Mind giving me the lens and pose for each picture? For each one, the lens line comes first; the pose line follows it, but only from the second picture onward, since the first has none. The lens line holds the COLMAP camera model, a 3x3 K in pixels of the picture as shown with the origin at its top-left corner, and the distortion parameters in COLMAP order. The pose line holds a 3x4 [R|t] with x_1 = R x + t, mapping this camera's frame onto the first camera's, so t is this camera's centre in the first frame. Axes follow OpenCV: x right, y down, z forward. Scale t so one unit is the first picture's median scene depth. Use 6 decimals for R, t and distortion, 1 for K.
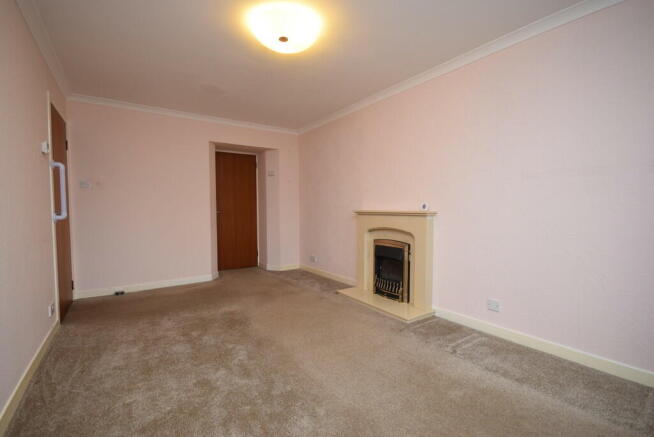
lens RADIAL K [[282.5, 0, 327.0], [0, 282.5, 218.5], [0, 0, 1]] dist [0.000534, 0.000029]
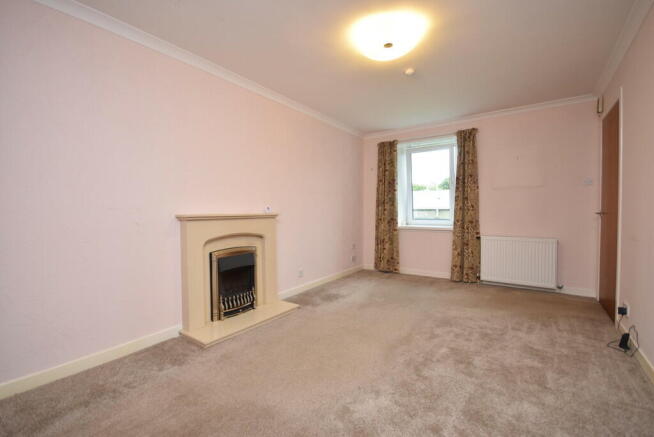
lens RADIAL K [[289.6, 0, 324.3], [0, 289.6, 215.7], [0, 0, 1]] dist [-0.000151, -0.000276]
pose [[-0.313875, -0.018224, 0.949289, -0.753210], [0.043851, 0.998471, 0.033667, -0.042813], [-0.948451, 0.052195, -0.312596, 1.075475]]
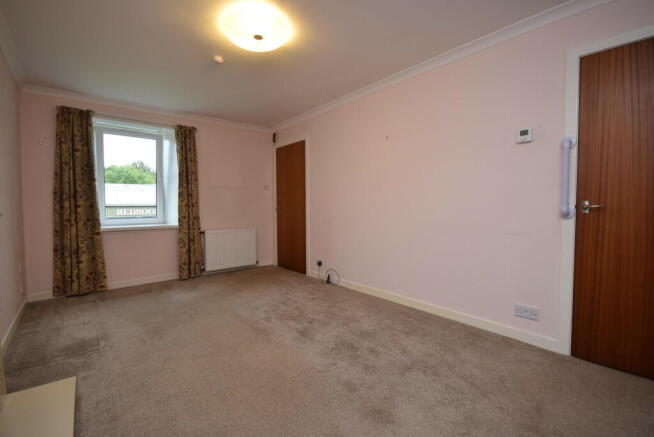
lens RADIAL K [[289.6, 0, 324.3], [0, 289.6, 215.7], [0, 0, 1]] dist [-0.000151, -0.000276]
pose [[-0.998247, 0.006158, -0.058859, -0.219310], [0.001639, 0.997067, 0.076513, -0.055040], [0.059157, 0.076282, -0.995330, 1.428747]]
